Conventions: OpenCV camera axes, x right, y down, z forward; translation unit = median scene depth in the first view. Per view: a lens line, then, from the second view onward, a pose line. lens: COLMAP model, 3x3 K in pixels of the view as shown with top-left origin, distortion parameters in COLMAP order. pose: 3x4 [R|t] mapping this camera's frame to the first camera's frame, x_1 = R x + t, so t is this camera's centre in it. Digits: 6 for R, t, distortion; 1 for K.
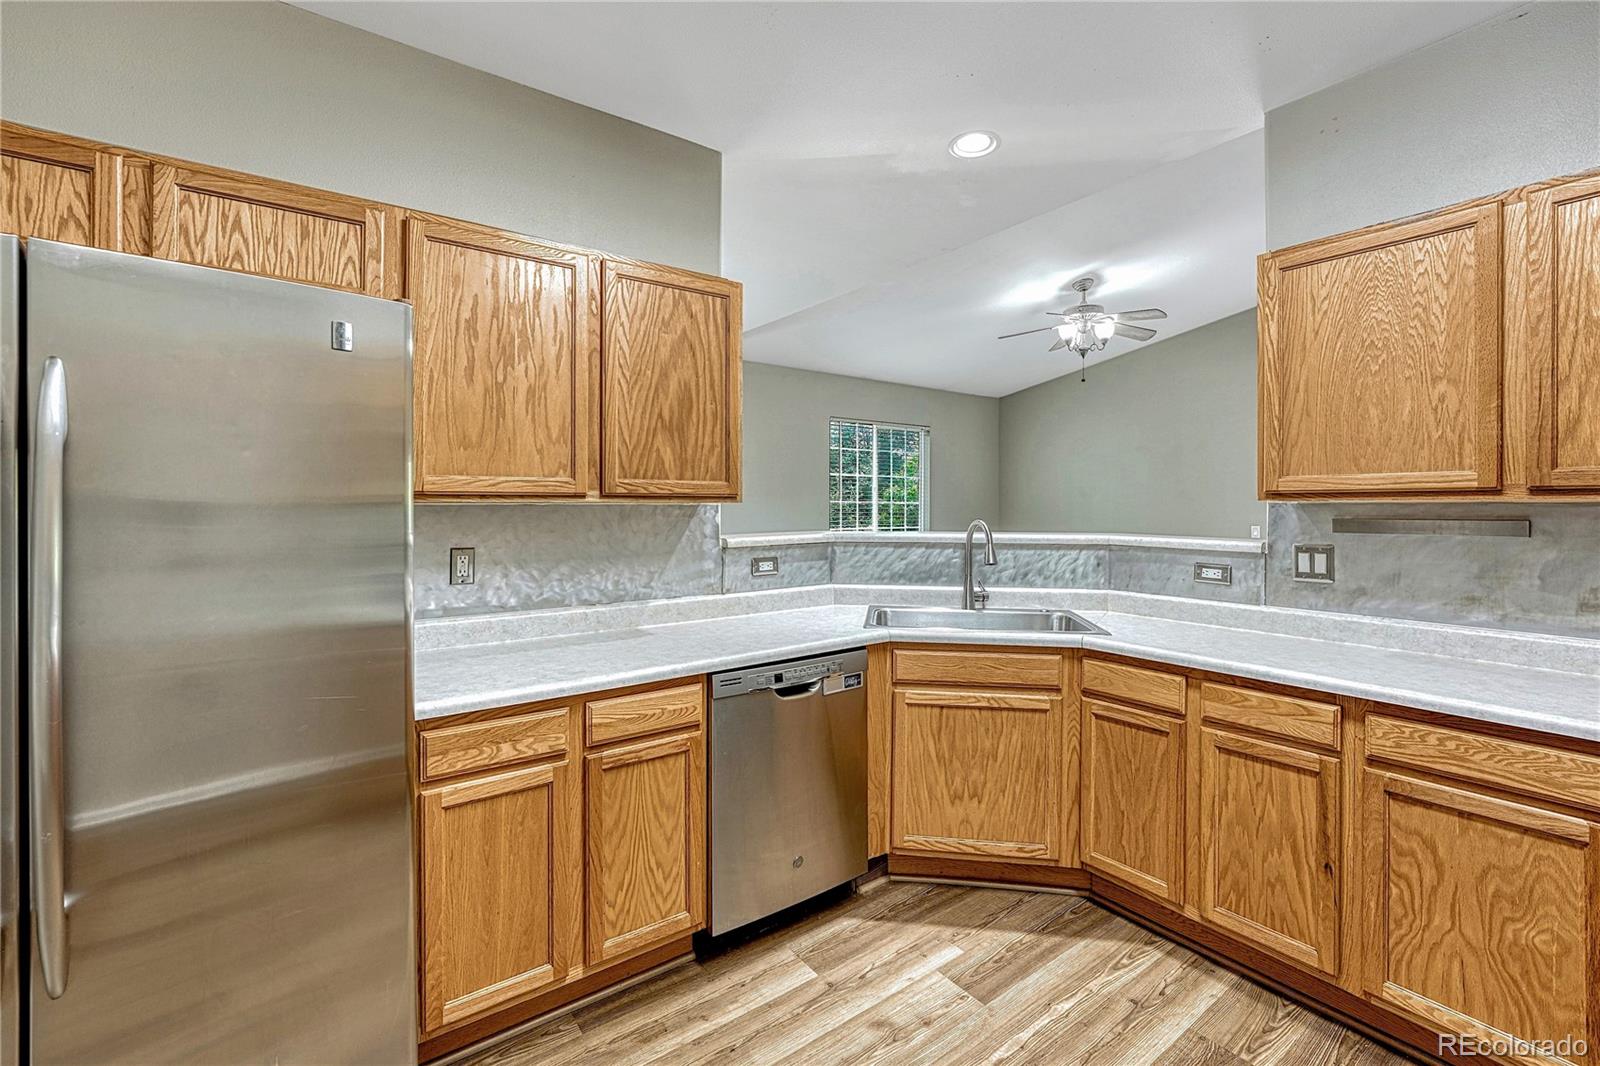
lens RADIAL K [[673.4, 0, 785.8], [0, 673.4, 502.4], [0, 0, 1]] dist [-0.009481, 0.000541]
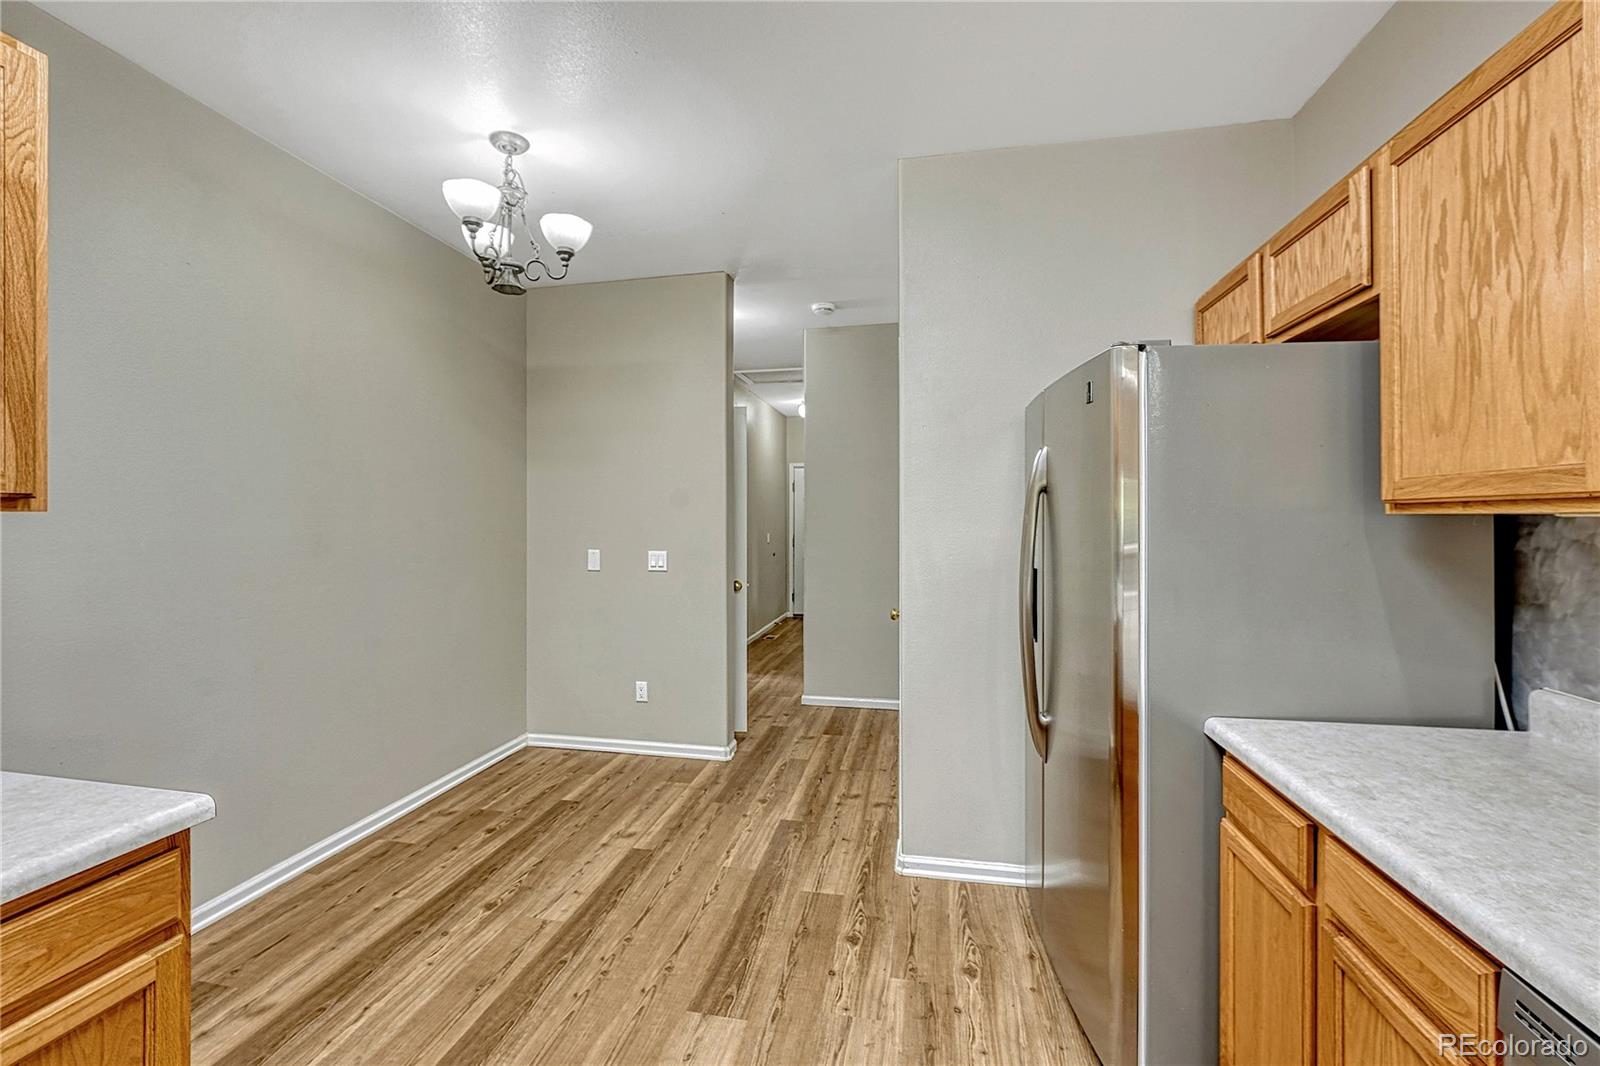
lens RADIAL K [[673.4, 0, 797.6], [0, 673.4, 522.7], [0, 0, 1]] dist [-0.009481, 0.000541]
pose [[-0.725683, 0.005947, -0.688003, 0.446854], [0.002437, 0.999979, 0.006073, 0.003907], [0.688025, 0.002730, -0.725682, 1.010113]]
